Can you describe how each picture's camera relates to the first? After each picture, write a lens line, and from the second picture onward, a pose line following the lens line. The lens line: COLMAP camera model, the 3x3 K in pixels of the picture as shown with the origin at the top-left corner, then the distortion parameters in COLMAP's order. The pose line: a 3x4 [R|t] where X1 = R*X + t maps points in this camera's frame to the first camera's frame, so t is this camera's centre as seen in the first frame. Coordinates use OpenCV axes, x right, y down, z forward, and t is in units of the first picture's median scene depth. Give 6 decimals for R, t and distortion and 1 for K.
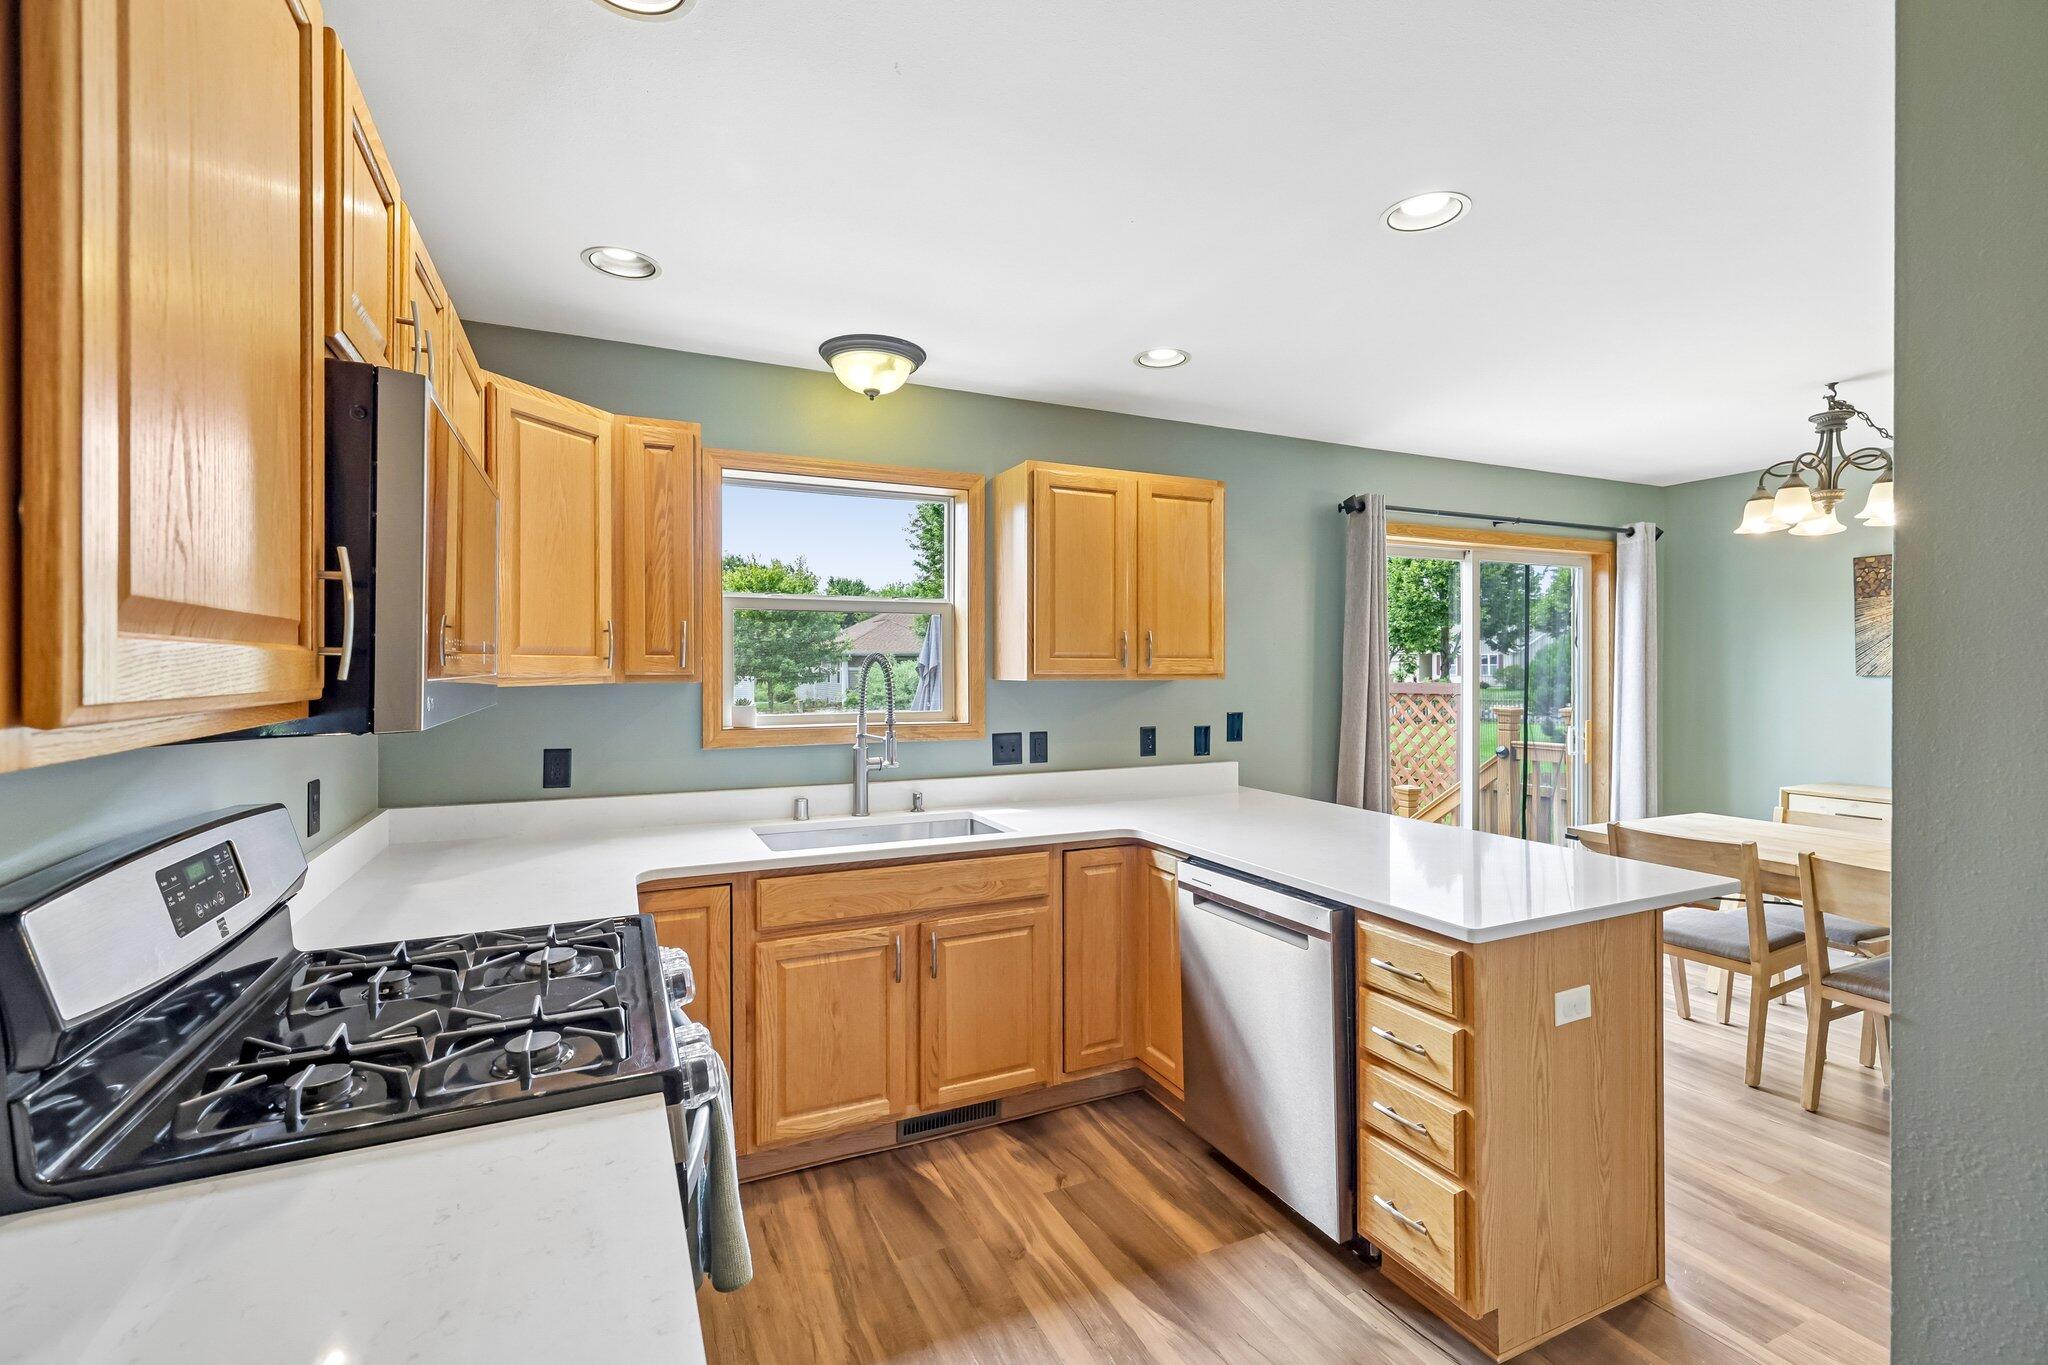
lens RADIAL K [[896.7, 0, 1024.7], [0, 896.7, 670.2], [0, 0, 1]] dist [0.002648, -0.000091]
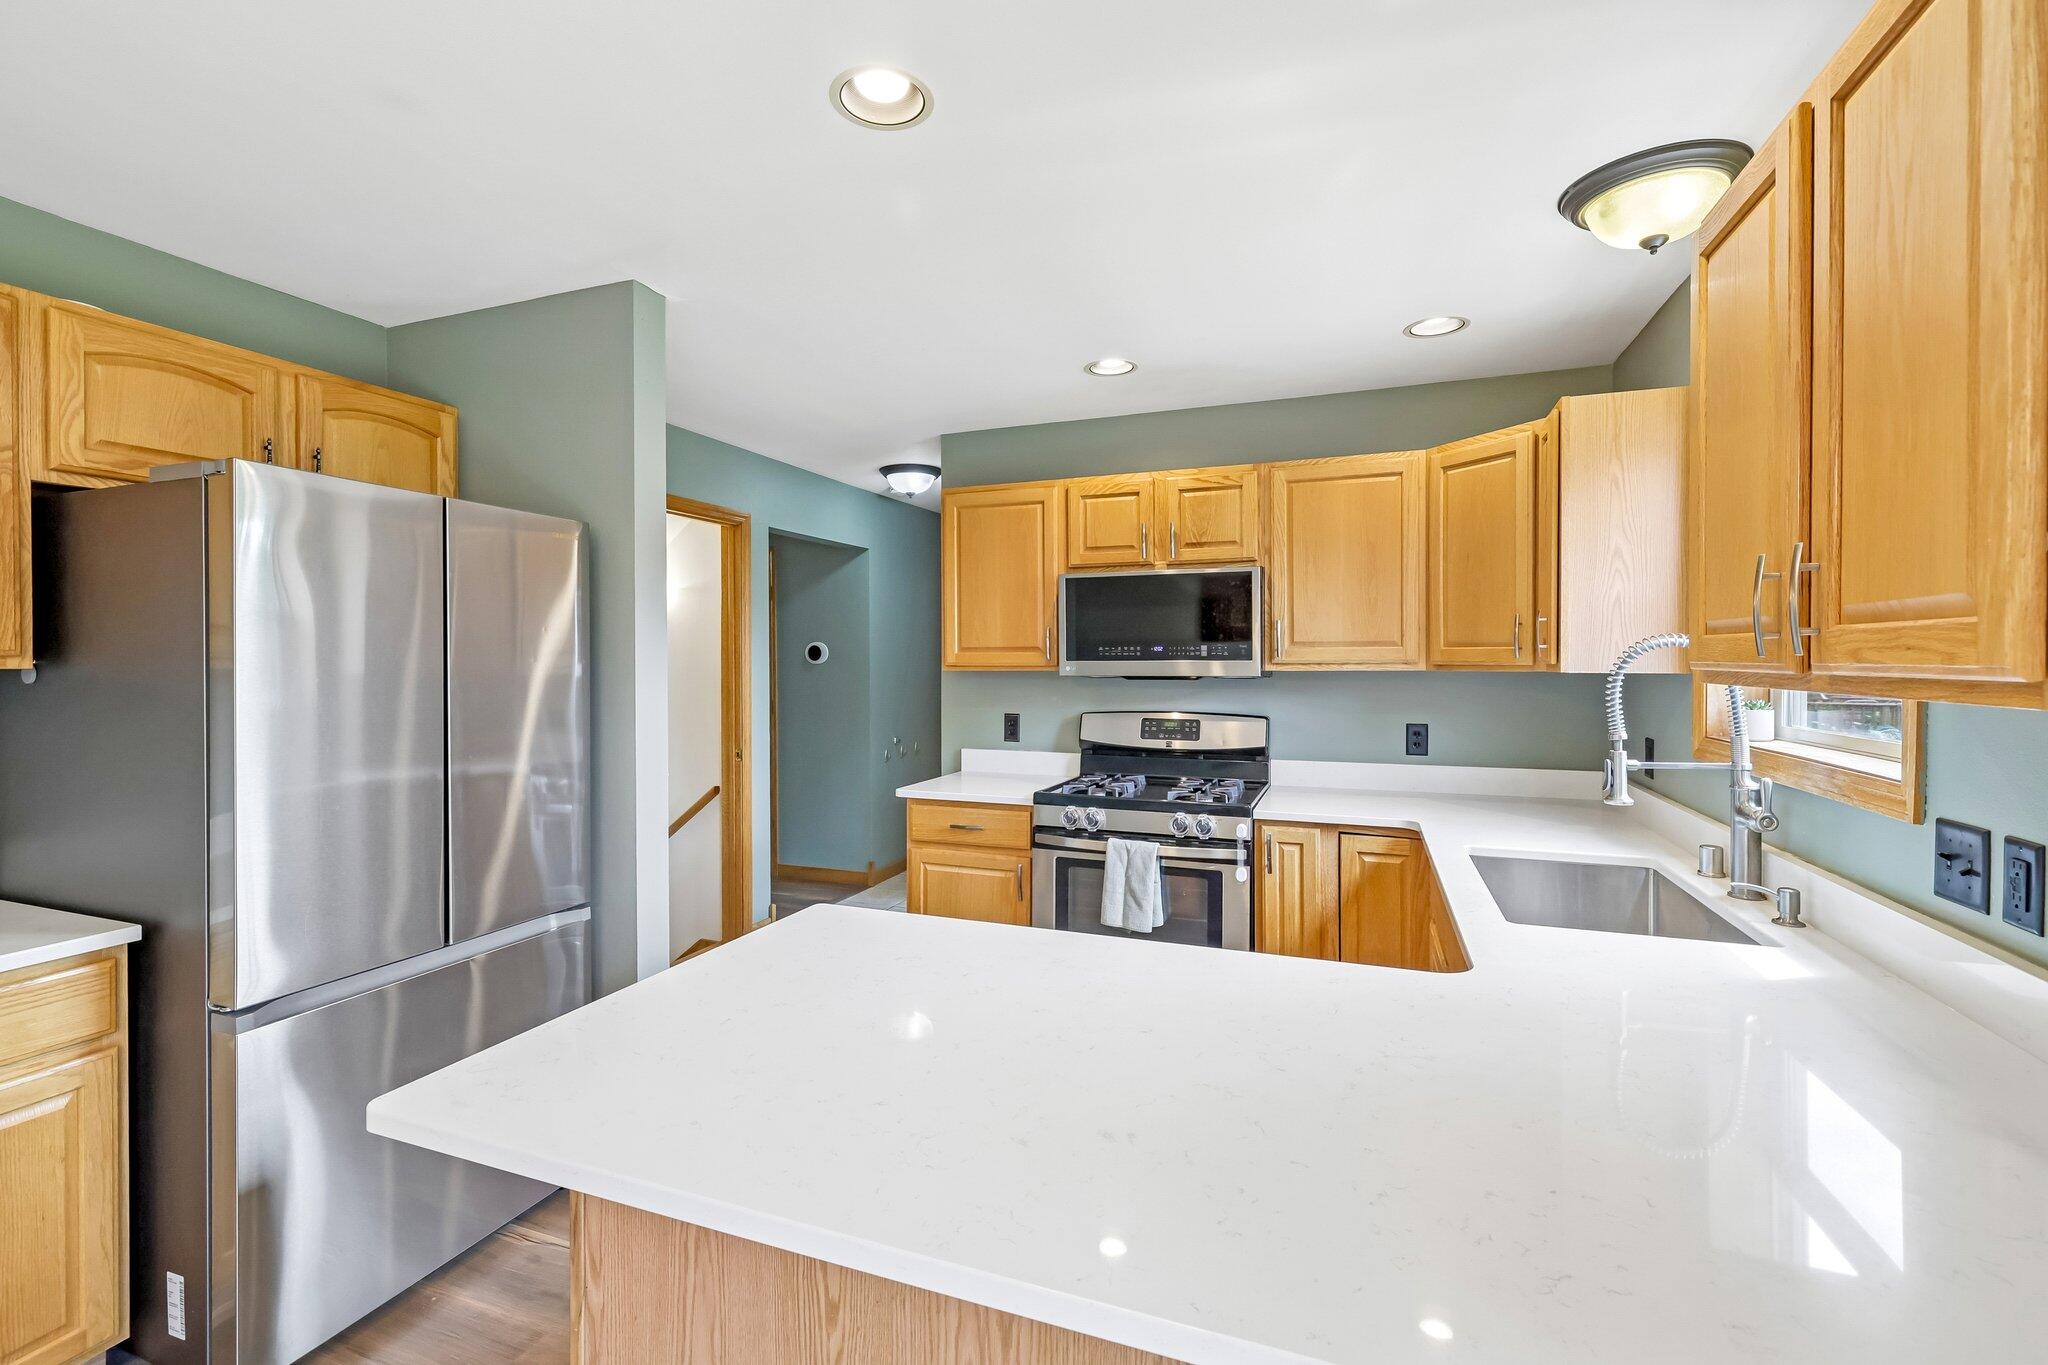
lens RADIAL K [[896.7, 0, 1012.1], [0, 896.7, 670.5], [0, 0, 1]] dist [0.002648, -0.000091]
pose [[-0.714485, 0.010315, -0.699575, 0.637437], [0.001388, 0.999910, 0.013325, -0.001973], [0.699650, 0.008550, -0.714435, 1.147049]]
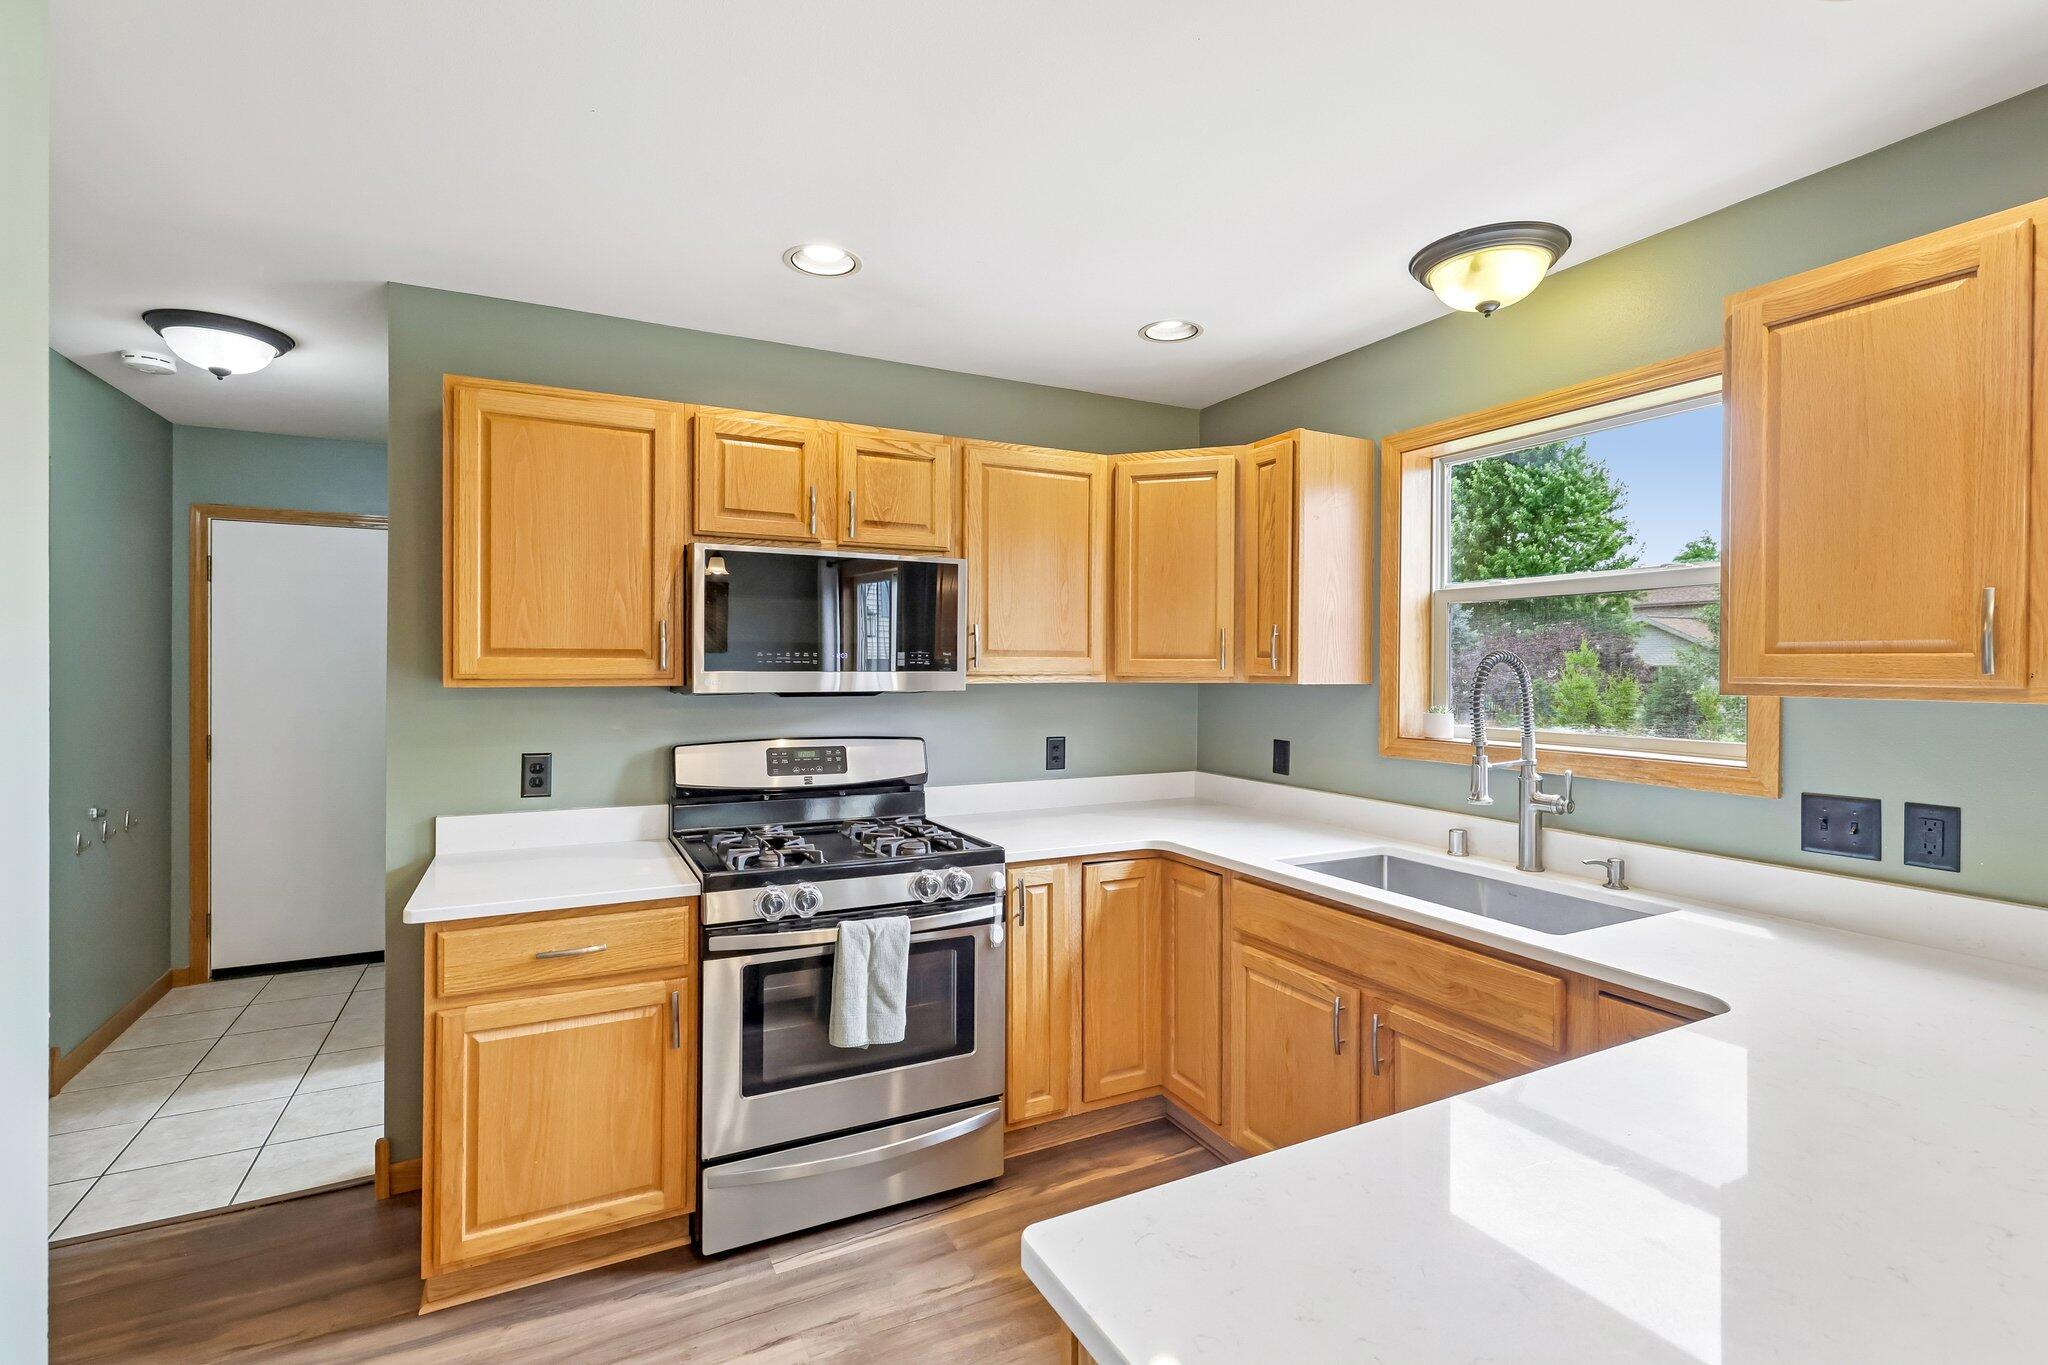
lens RADIAL K [[896.7, 0, 1019.4], [0, 896.7, 674.1], [0, 0, 1]] dist [0.002648, -0.000091]
pose [[0.042945, 0.007535, -0.999049, 0.570512], [-0.004465, 0.999963, 0.007350, -0.003625], [0.999067, 0.004145, 0.042978, 0.576262]]
